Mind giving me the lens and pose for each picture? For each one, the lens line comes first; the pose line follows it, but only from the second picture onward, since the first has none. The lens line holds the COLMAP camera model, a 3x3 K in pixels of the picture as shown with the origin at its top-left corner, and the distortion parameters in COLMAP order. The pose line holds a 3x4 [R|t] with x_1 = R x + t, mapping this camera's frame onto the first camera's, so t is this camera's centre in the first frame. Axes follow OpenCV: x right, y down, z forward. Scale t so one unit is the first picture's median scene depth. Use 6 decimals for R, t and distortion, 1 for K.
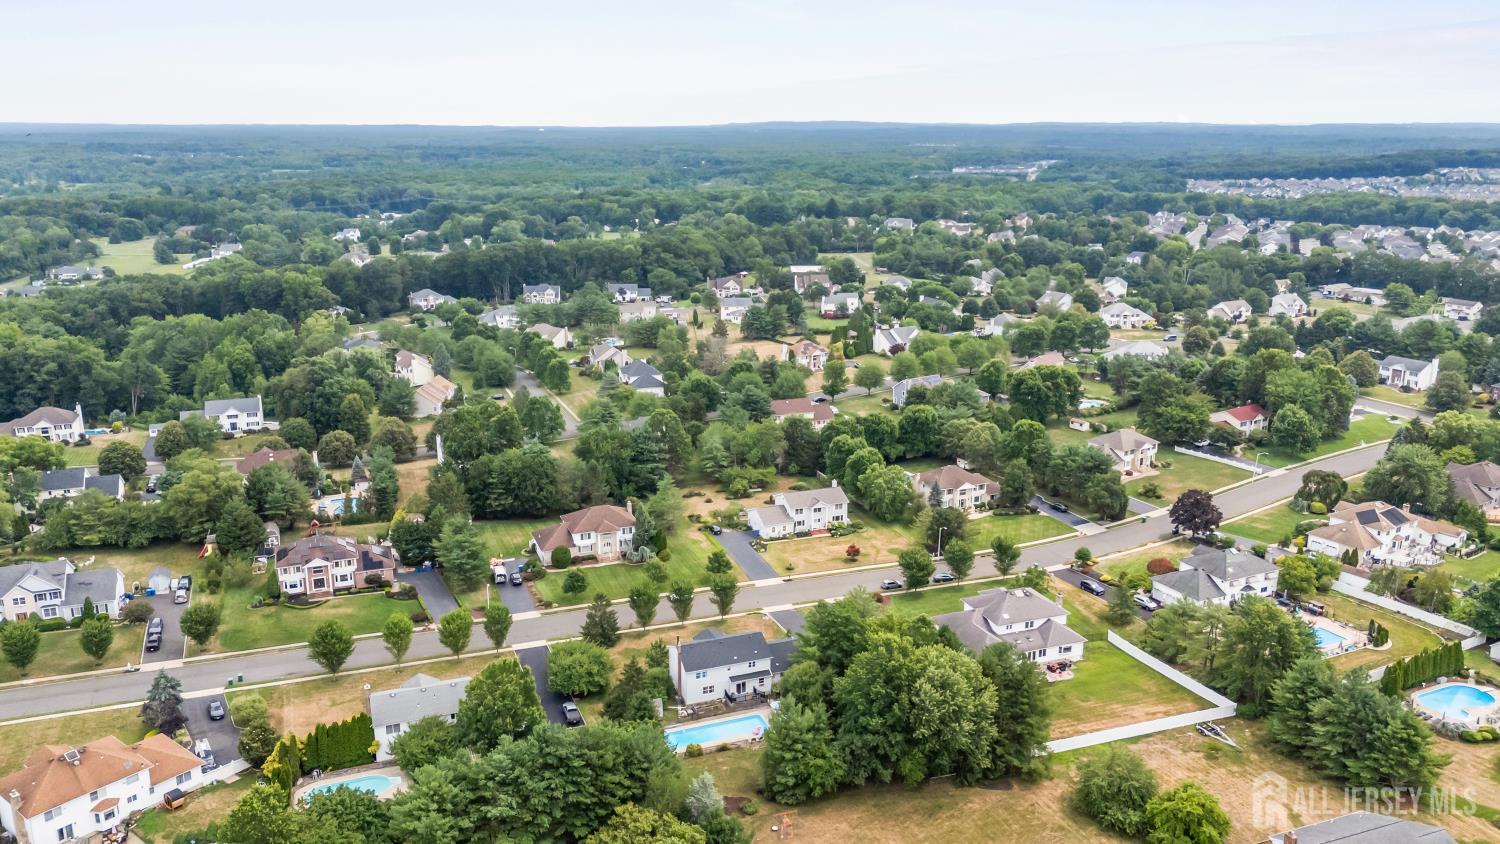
lens RADIAL K [[1113.6, 0, 747.9], [0, 1113.6, 418.7], [0, 0, 1]] dist [0.113413, -0.140032]
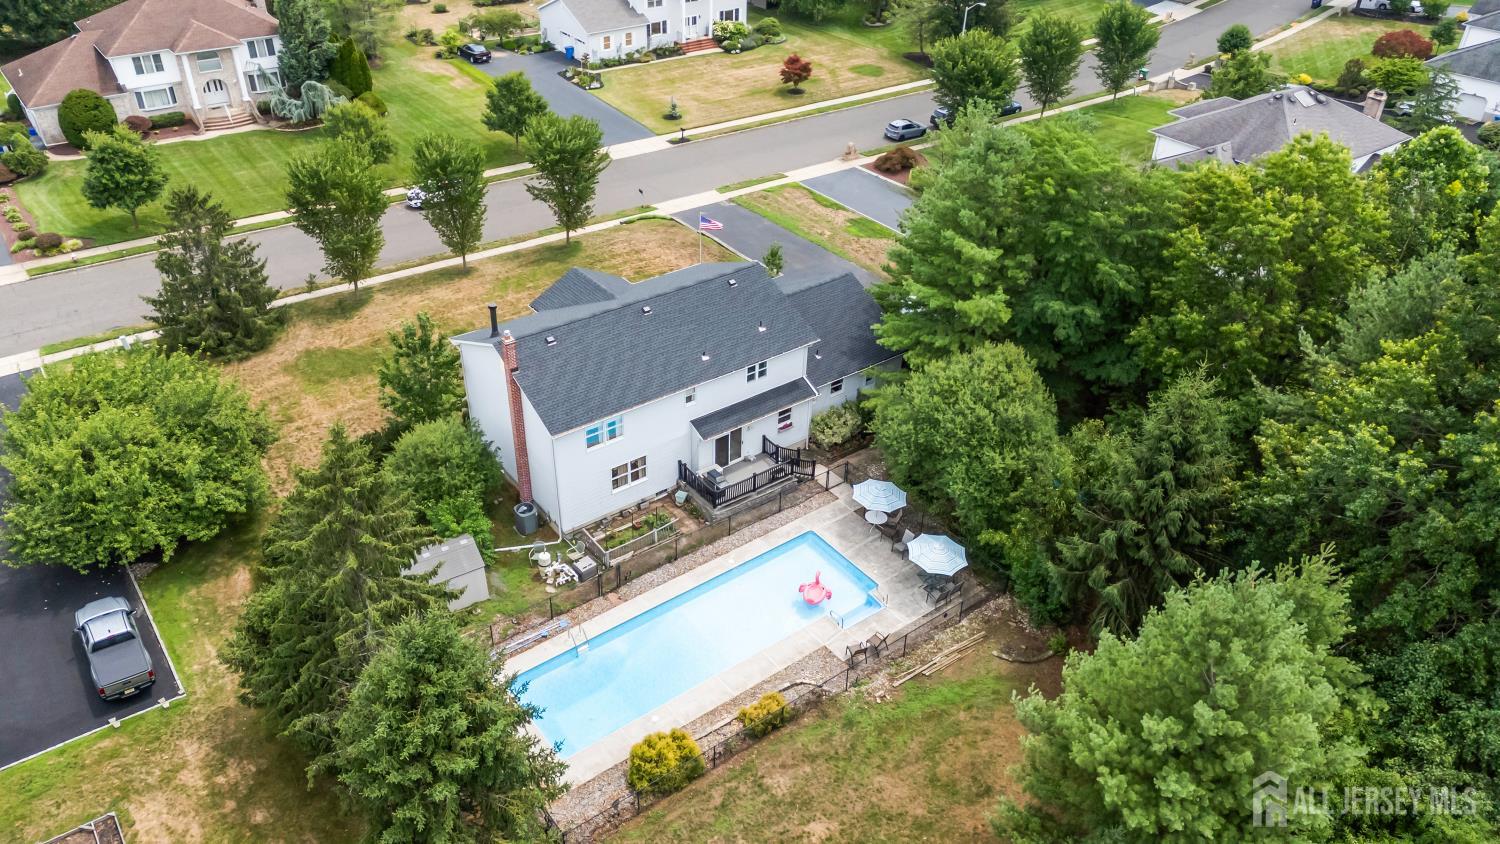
lens RADIAL K [[1099.2, 0, 749.0], [0, 1099.2, 422.3], [0, 0, 1]] dist [0.090389, -0.096496]
pose [[0.962199, -0.136611, 0.235608, -0.055012], [0.049624, 0.938557, 0.341537, 0.102608], [-0.267789, -0.316935, 0.909858, 0.568657]]
